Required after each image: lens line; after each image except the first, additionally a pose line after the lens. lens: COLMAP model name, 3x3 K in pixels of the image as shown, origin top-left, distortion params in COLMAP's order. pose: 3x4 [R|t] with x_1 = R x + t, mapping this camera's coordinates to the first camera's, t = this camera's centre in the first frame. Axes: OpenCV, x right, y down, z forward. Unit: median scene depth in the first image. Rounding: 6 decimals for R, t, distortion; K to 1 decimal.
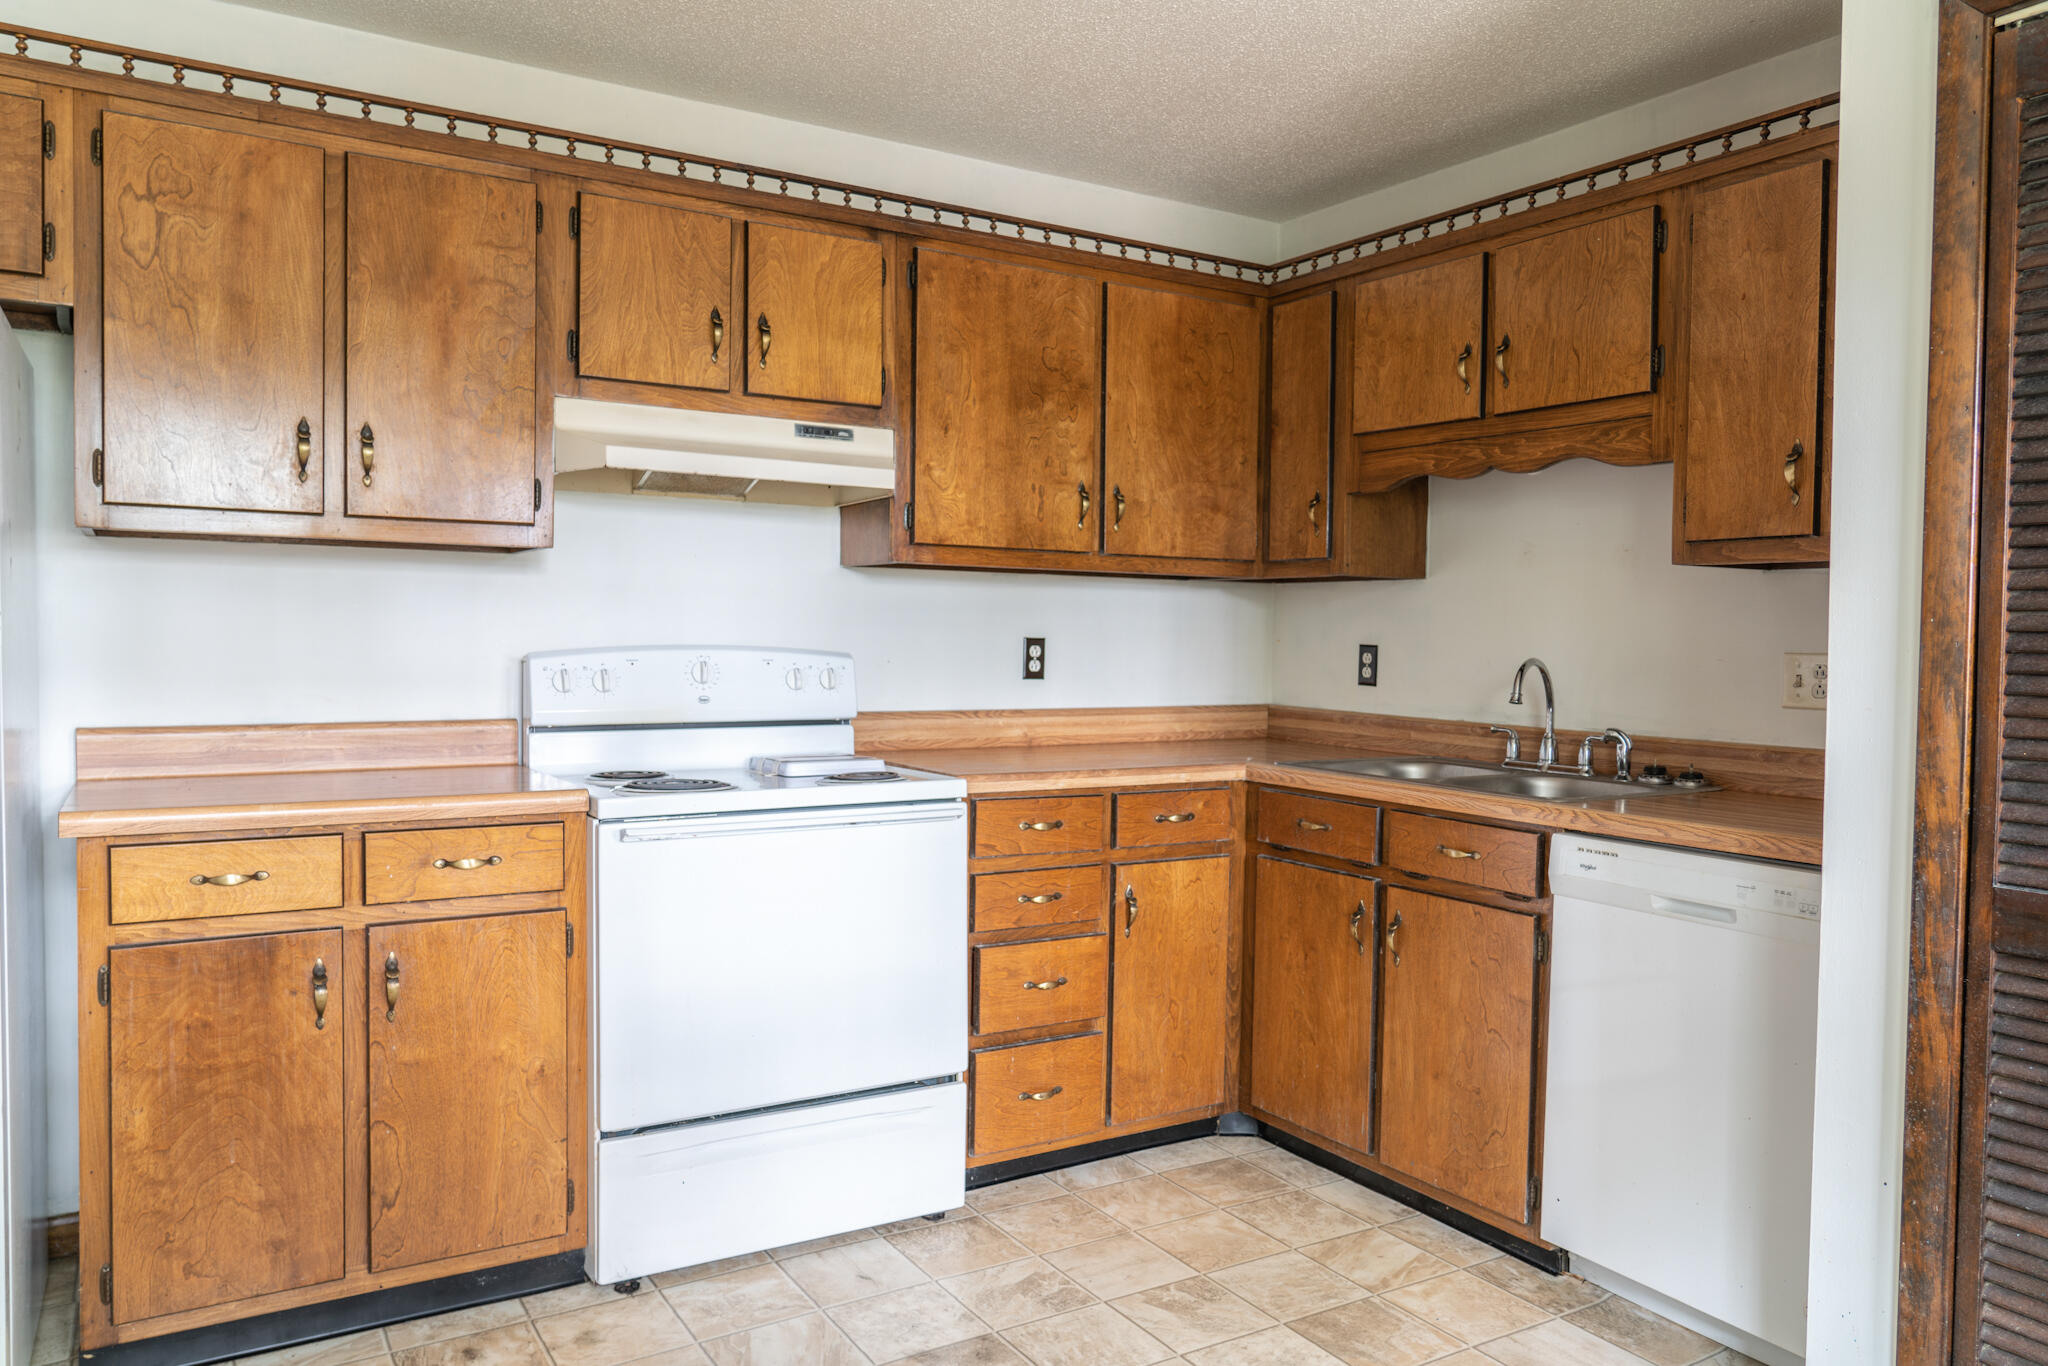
lens RADIAL K [[1440.4, 0, 1032.1], [0, 1440.4, 680.8], [0, 0, 1]] dist [-0.015425, 0.007657]
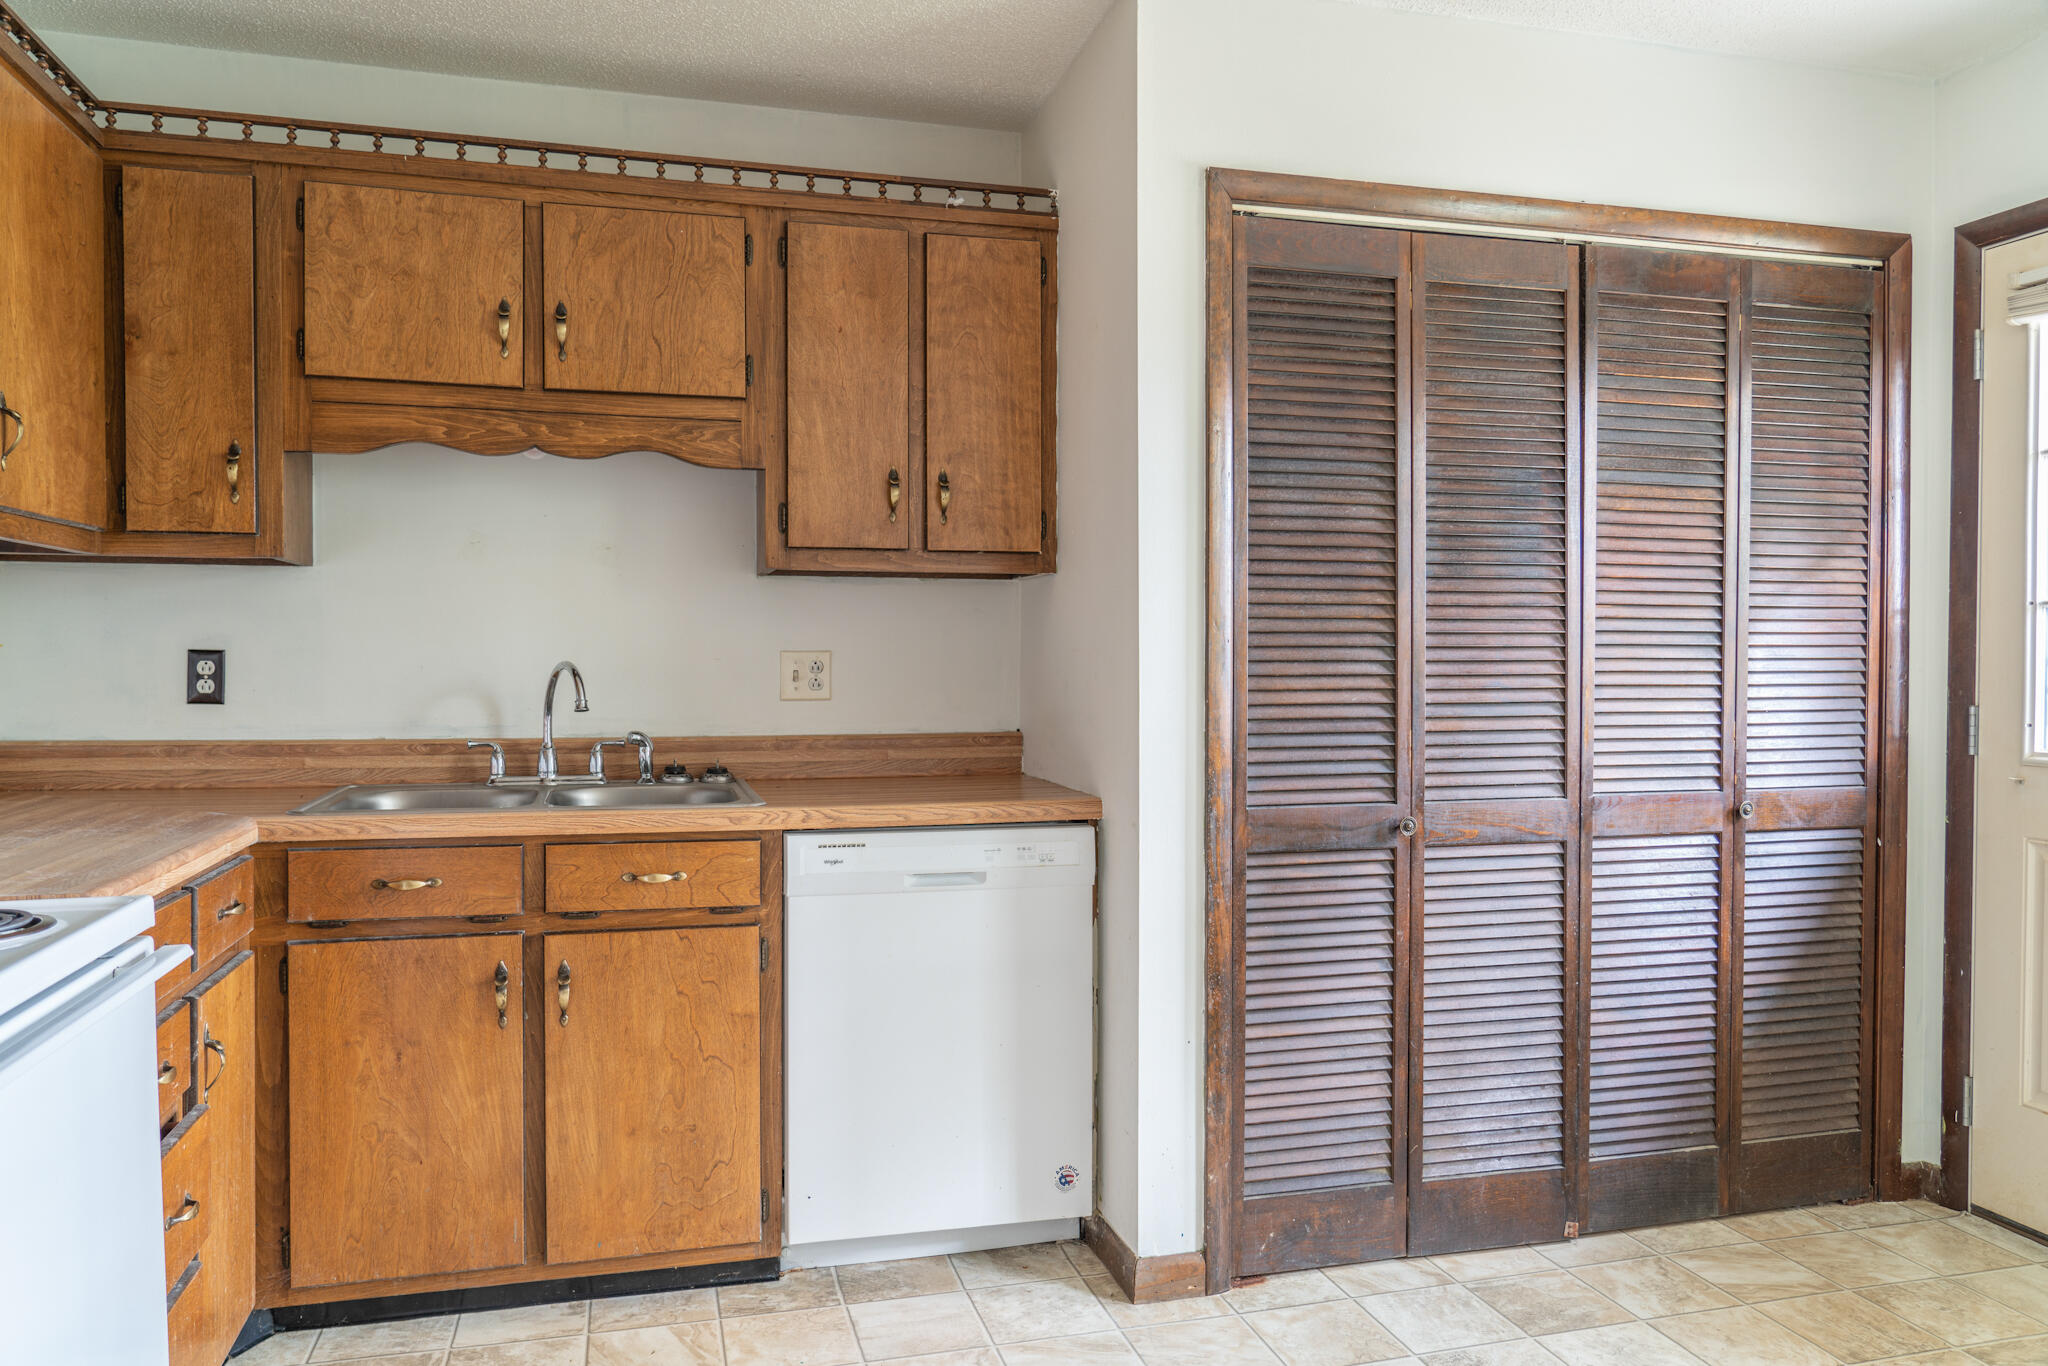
lens RADIAL K [[1440.4, 0, 1032.1], [0, 1440.4, 680.8], [0, 0, 1]] dist [-0.015425, 0.007657]
pose [[0.280335, -0.034459, 0.959284, -0.499013], [0.032251, 0.999129, 0.026466, -0.020088], [-0.959360, 0.023518, 0.281202, 0.512583]]
